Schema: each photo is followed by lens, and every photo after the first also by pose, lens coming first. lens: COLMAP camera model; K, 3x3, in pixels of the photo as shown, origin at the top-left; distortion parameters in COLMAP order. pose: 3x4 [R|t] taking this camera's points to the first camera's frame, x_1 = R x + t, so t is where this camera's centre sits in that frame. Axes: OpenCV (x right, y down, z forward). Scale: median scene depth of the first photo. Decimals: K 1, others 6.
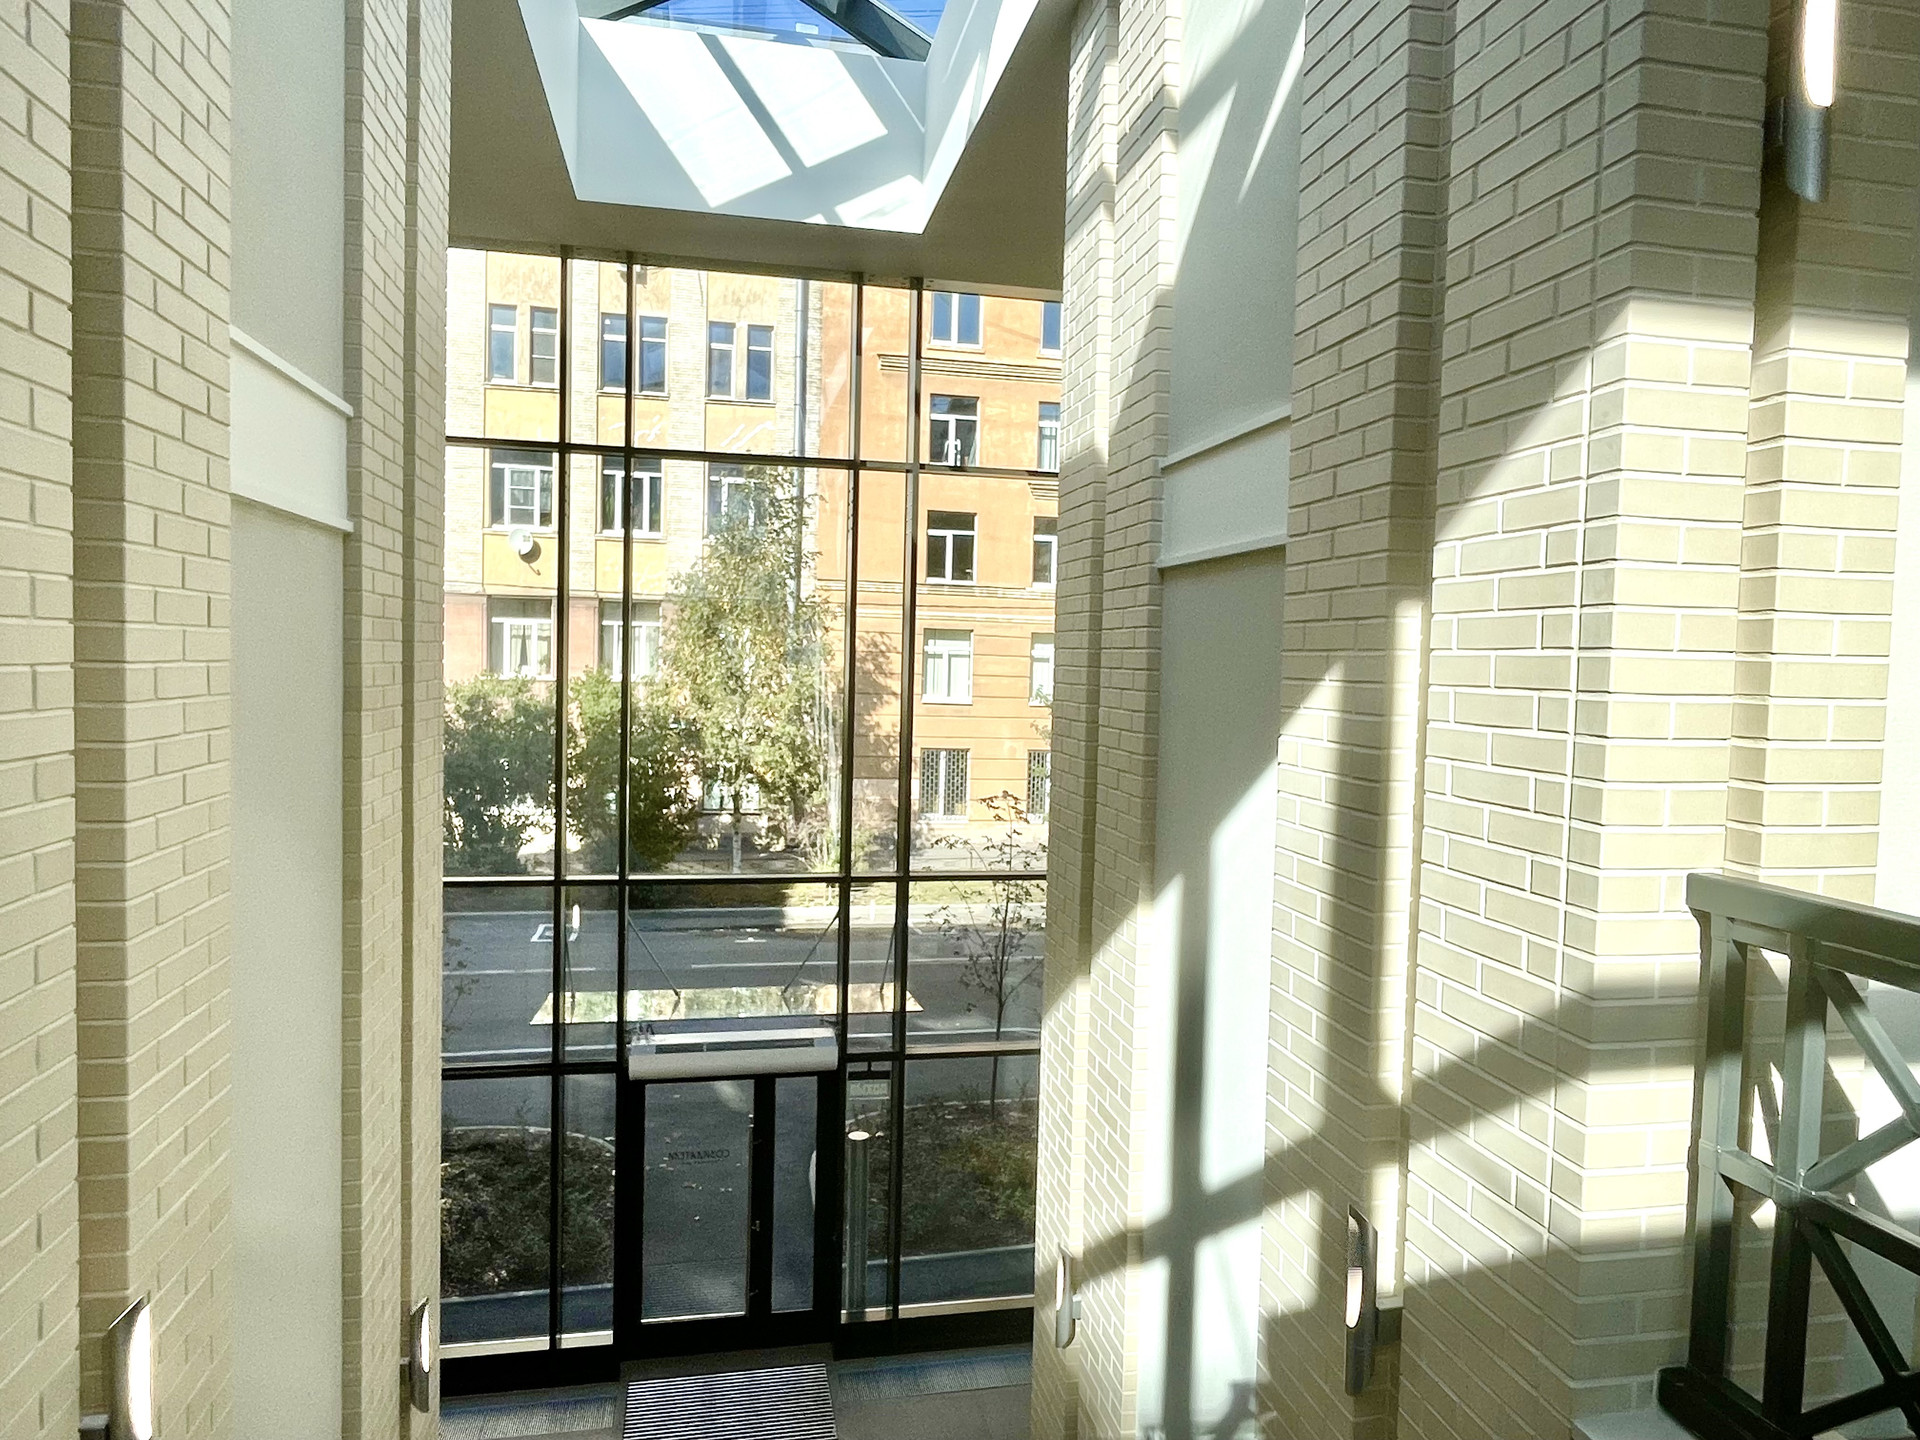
lens RADIAL K [[1212.5, 0, 960.0], [0, 1212.5, 720.0], [0, 0, 1]] dist [-0.000362, -0.001182]
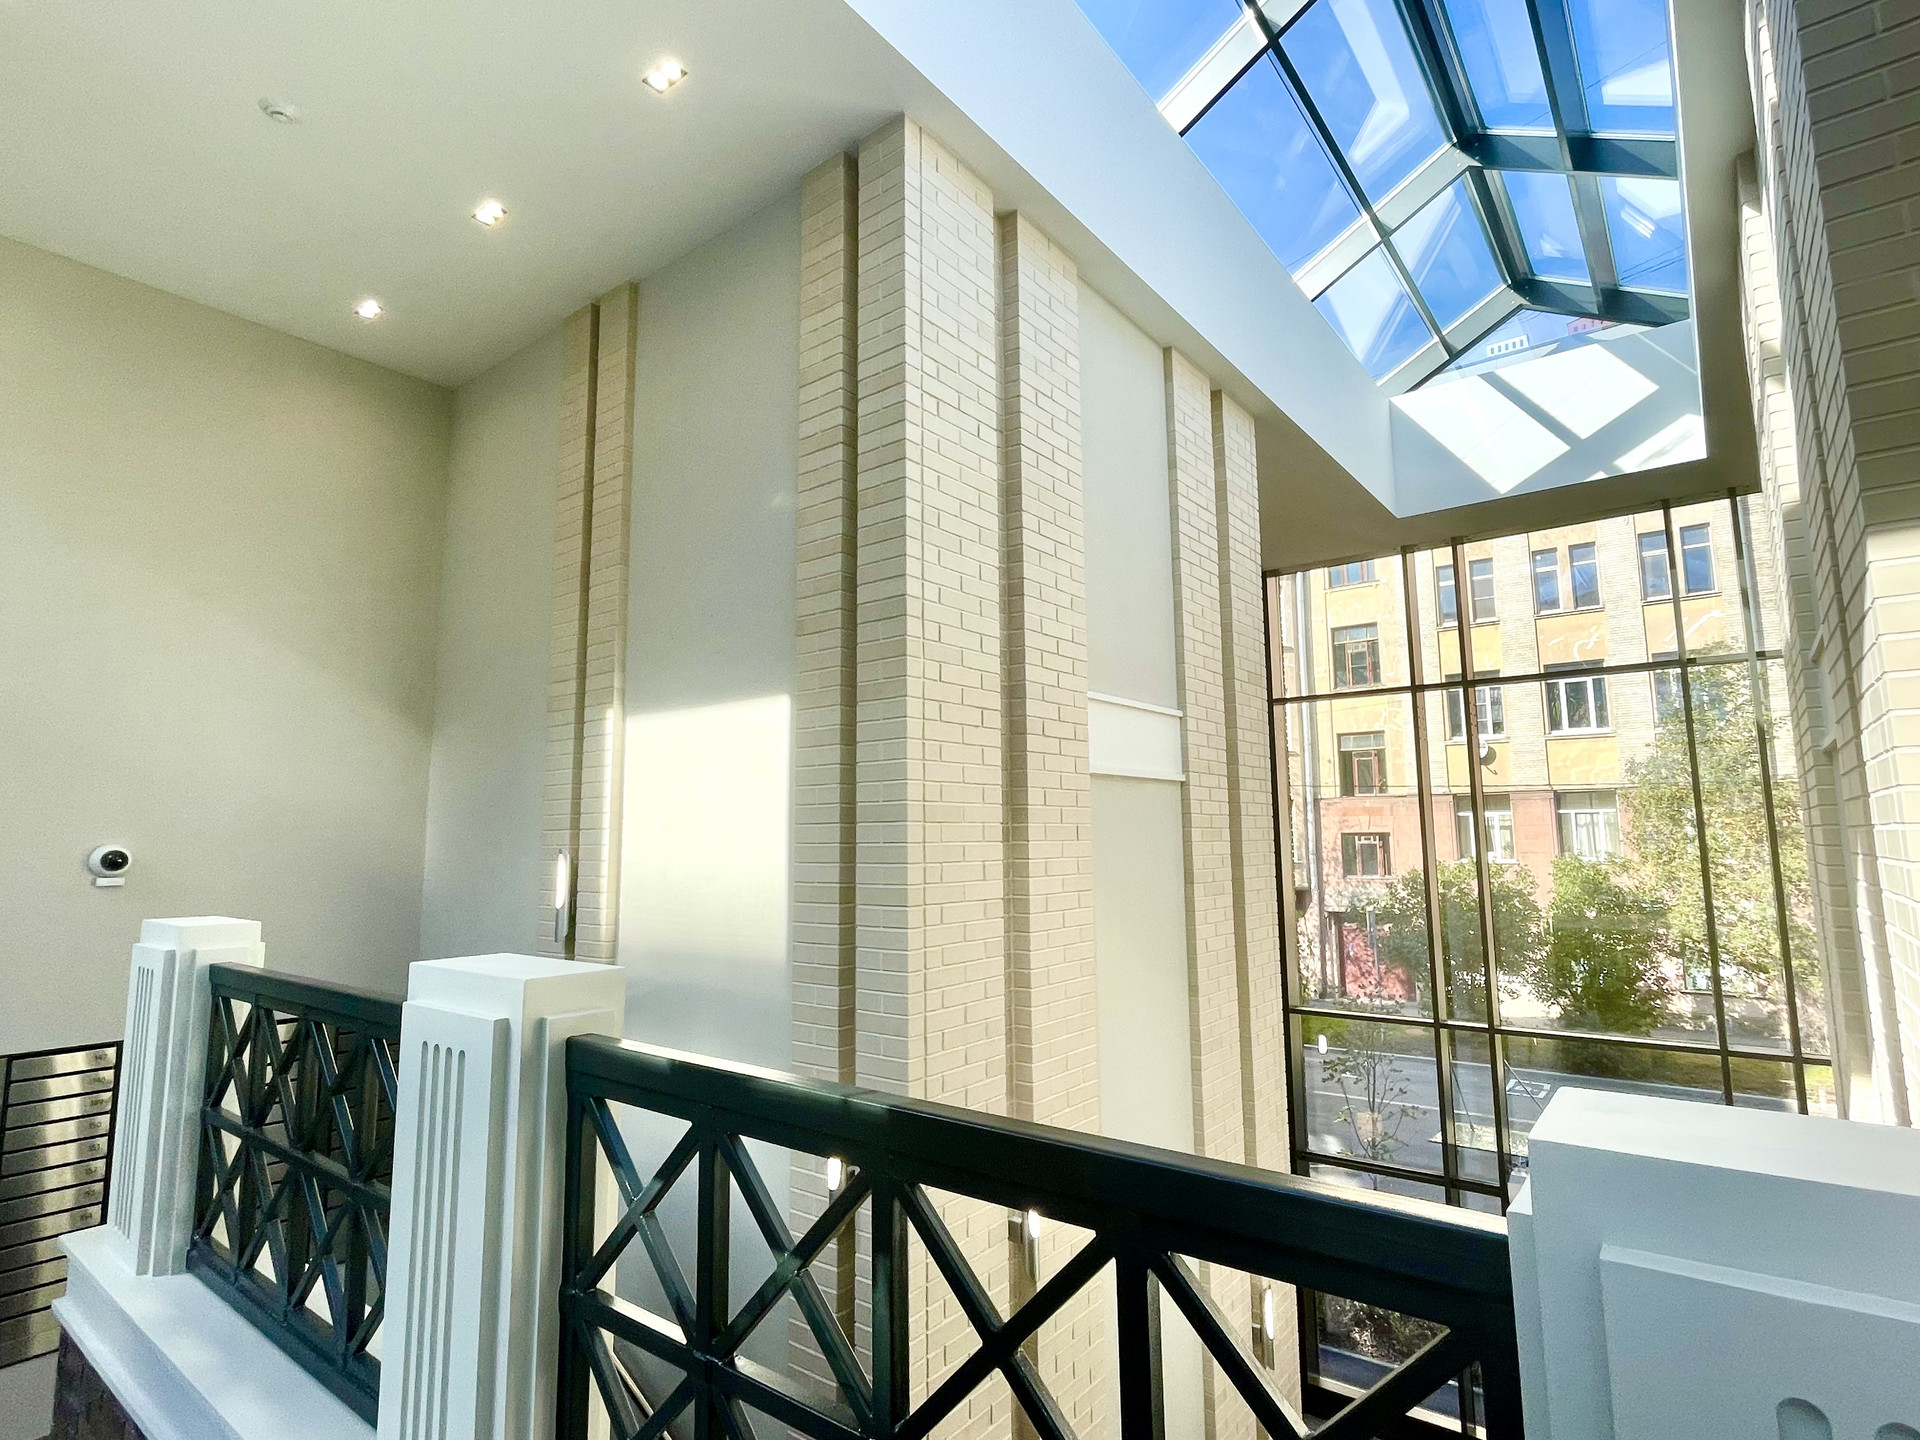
lens RADIAL K [[976.5, 0, 960.0], [0, 976.5, 720.0], [0, 0, 1]] dist [-0.006863, -0.000450]
pose [[0.647139, -0.125861, -0.751911, 0.165998], [-0.011575, 0.984543, -0.174763, 0.004254], [0.762284, 0.121799, 0.635679, -0.072409]]
